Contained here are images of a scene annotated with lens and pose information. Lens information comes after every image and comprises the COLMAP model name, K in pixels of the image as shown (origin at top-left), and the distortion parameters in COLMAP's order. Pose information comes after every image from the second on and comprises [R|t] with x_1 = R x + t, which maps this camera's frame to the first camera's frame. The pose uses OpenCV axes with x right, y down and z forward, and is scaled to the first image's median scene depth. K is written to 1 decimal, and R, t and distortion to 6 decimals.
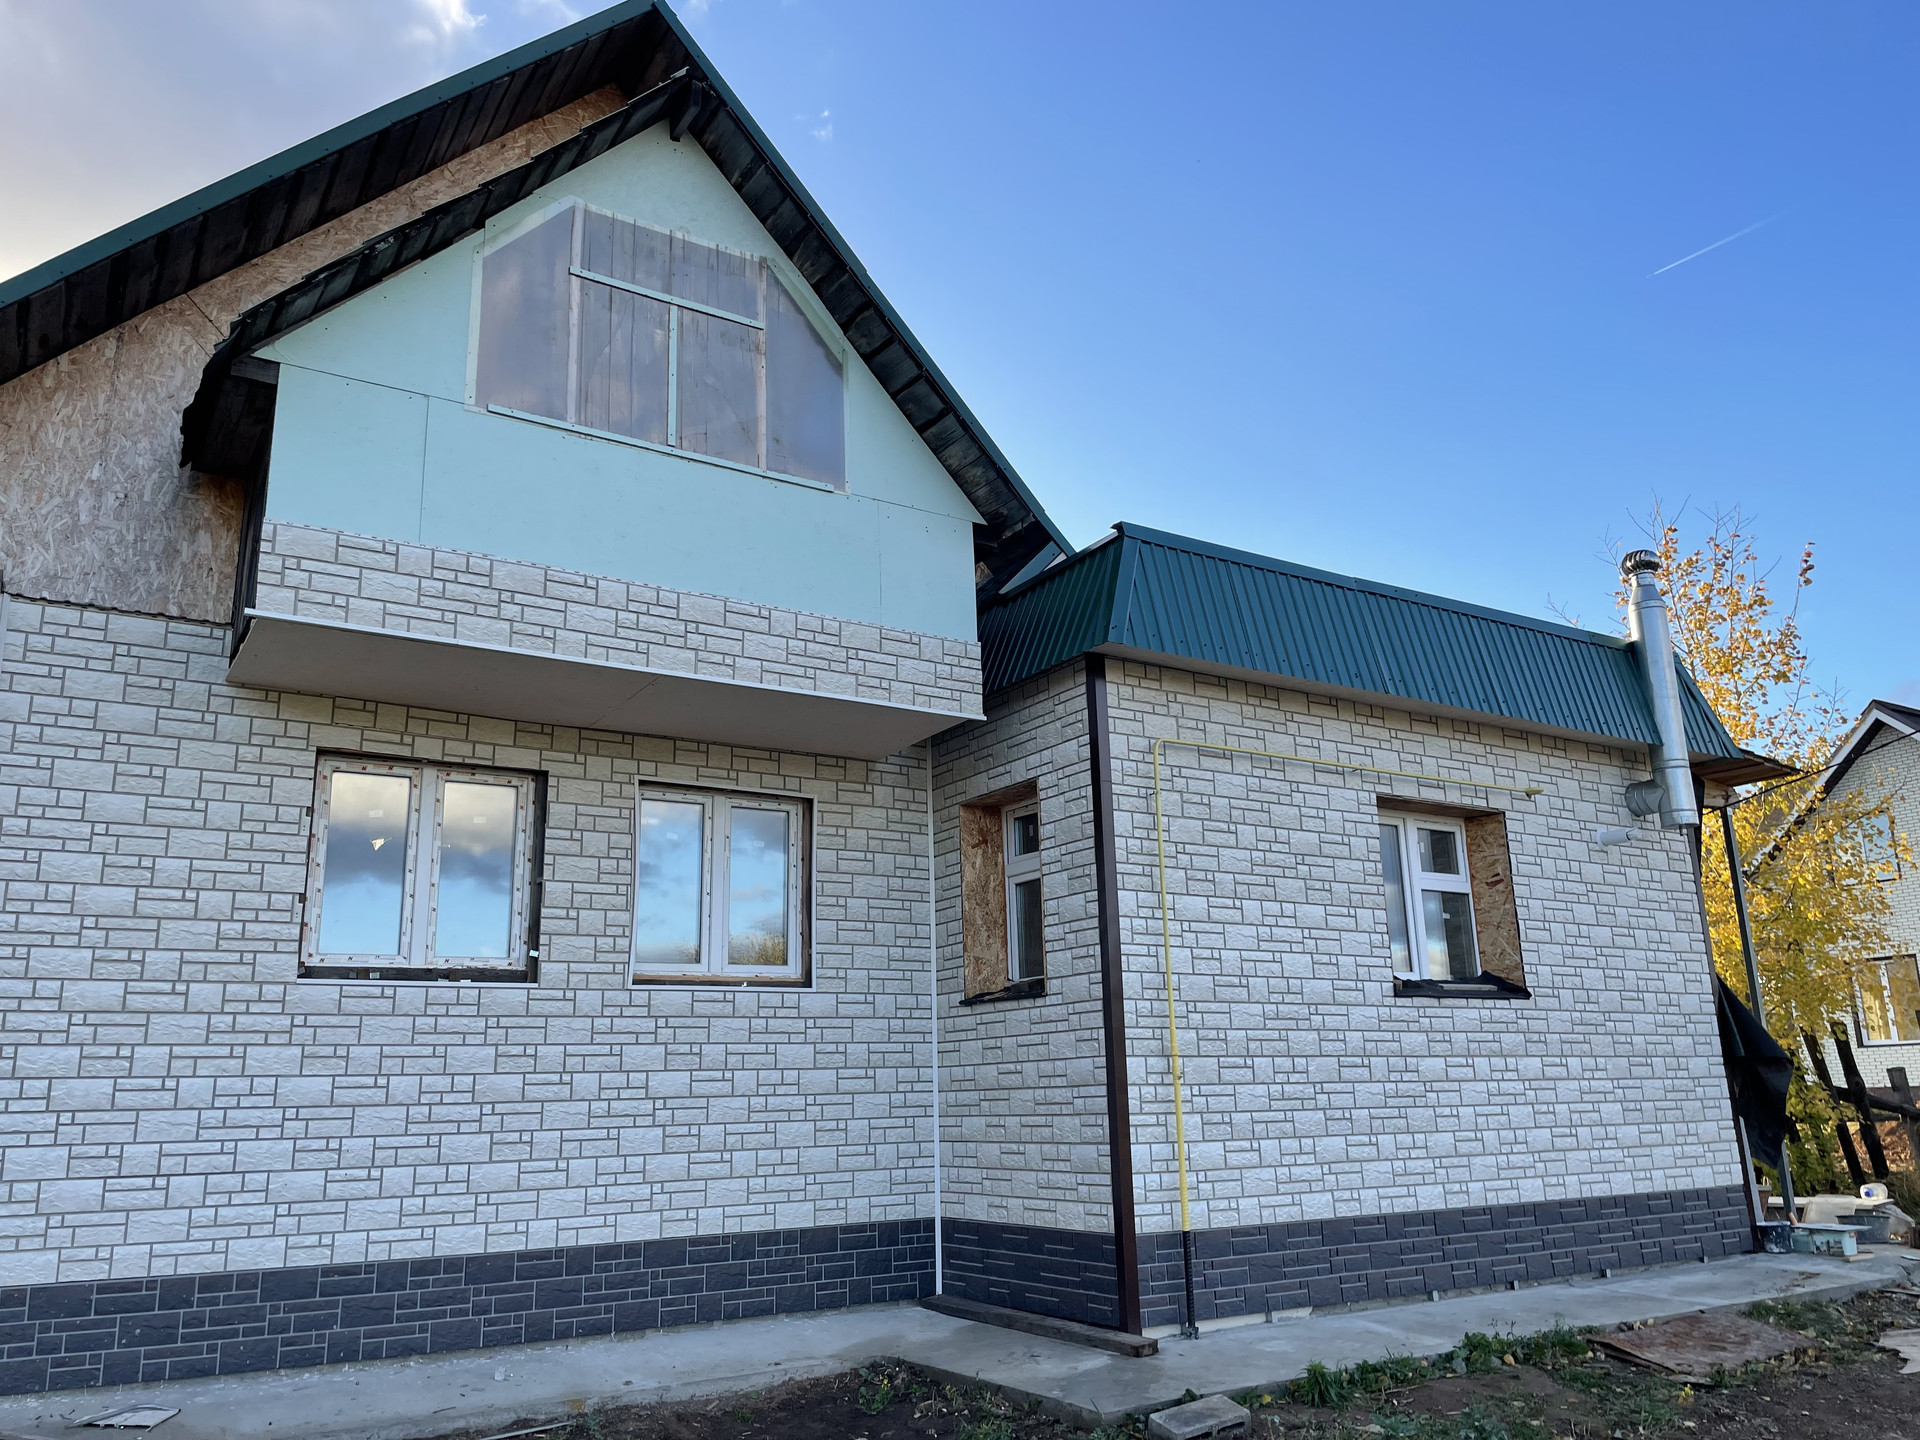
lens RADIAL K [[1451.9, 0, 974.8], [0, 1451.9, 726.7], [0, 0, 1]] dist [0.033917, -0.024754]
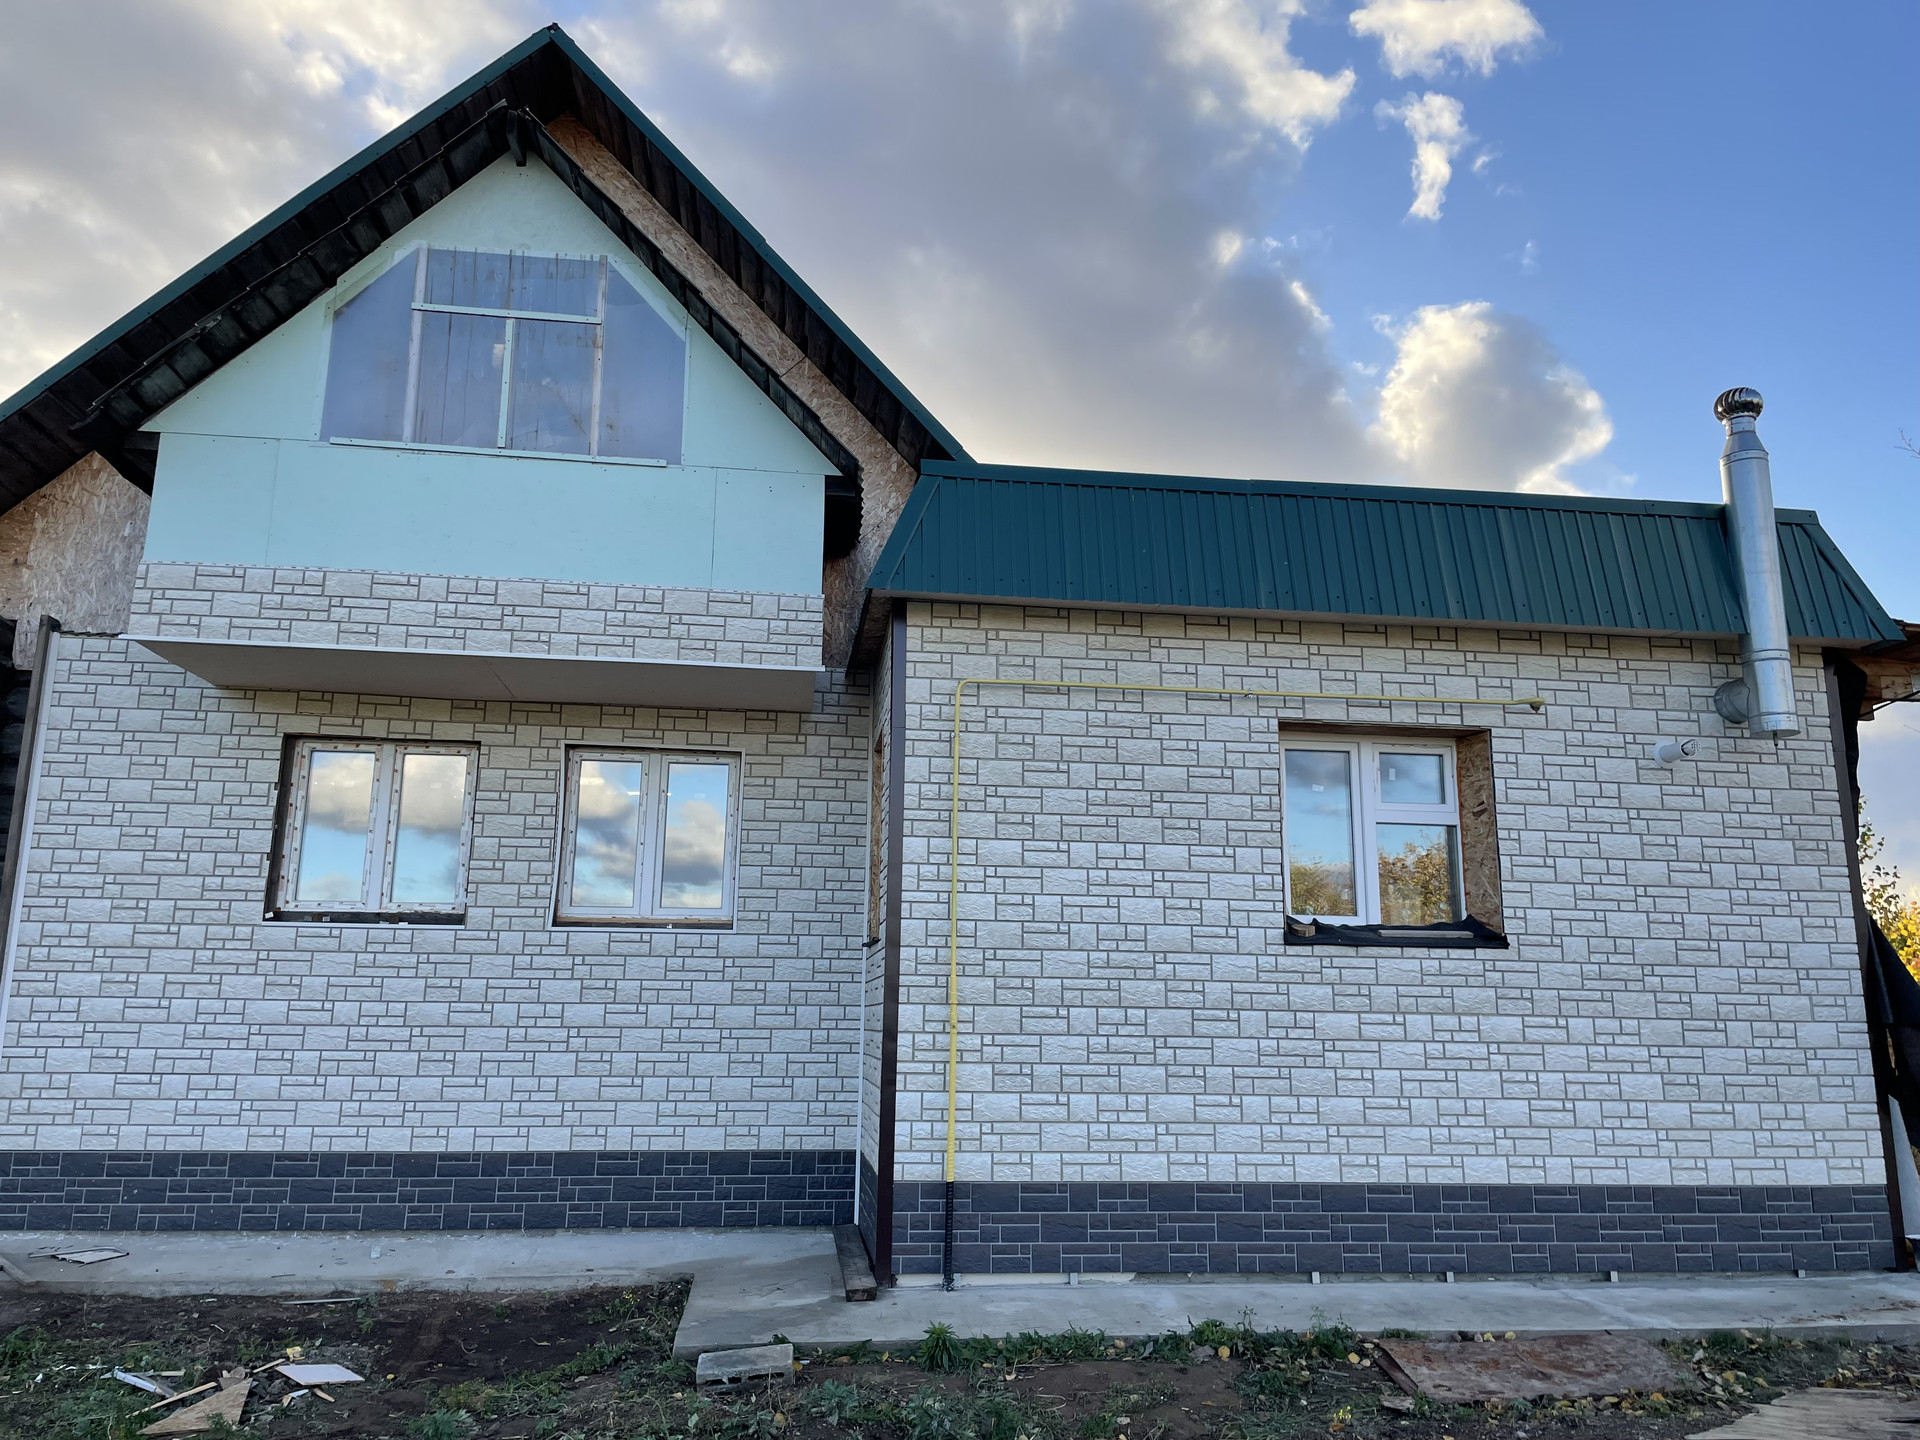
lens RADIAL K [[1451.9, 0, 978.5], [0, 1451.9, 705.5], [0, 0, 1]] dist [0.033917, -0.024754]
pose [[0.904414, -0.054829, -0.423119, 0.553554], [0.072322, 0.997058, 0.025386, 0.001635], [0.420483, -0.053560, 0.905718, 0.125795]]
